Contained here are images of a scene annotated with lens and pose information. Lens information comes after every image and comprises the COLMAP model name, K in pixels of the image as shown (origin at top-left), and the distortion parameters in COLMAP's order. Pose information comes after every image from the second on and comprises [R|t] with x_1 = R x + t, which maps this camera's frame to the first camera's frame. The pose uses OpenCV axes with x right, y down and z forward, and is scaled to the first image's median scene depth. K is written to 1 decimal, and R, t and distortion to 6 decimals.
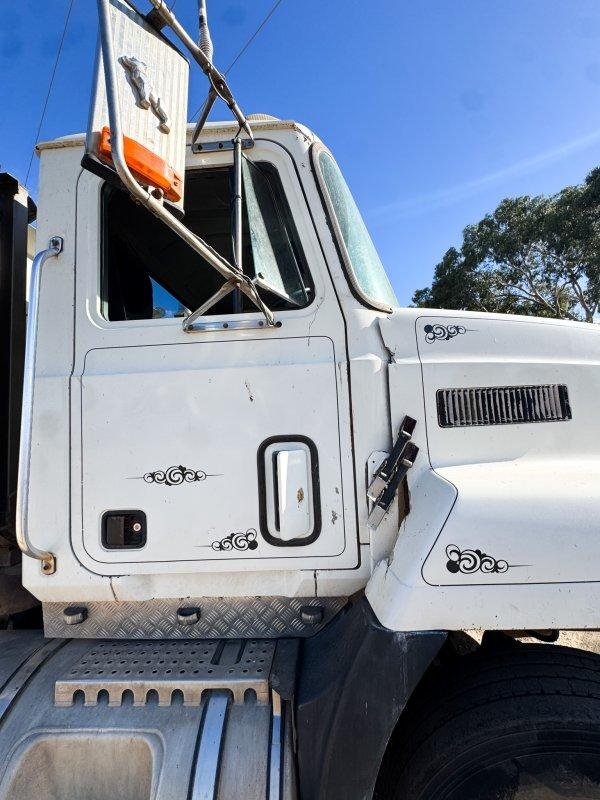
lens RADIAL K [[321.5, 0, 303.5], [0, 321.5, 398.0], [0, 0, 1]] dist [-0.001914, -0.000141]
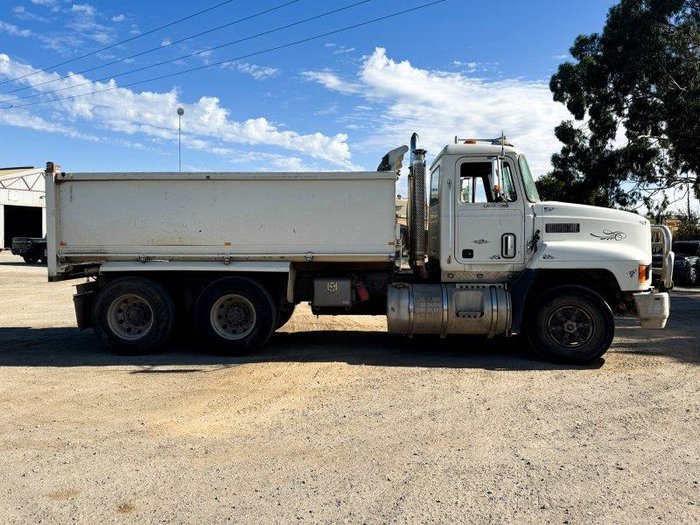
lens RADIAL K [[573.4, 0, 357.0], [0, 573.4, 259.9], [0, 0, 1]] dist [0.098883, -0.120394]
pose [[0.999065, 0.042722, -0.006580, -1.985582], [-0.041605, 0.991691, 0.121731, -0.375631], [0.011726, -0.121343, 0.992541, -6.616334]]
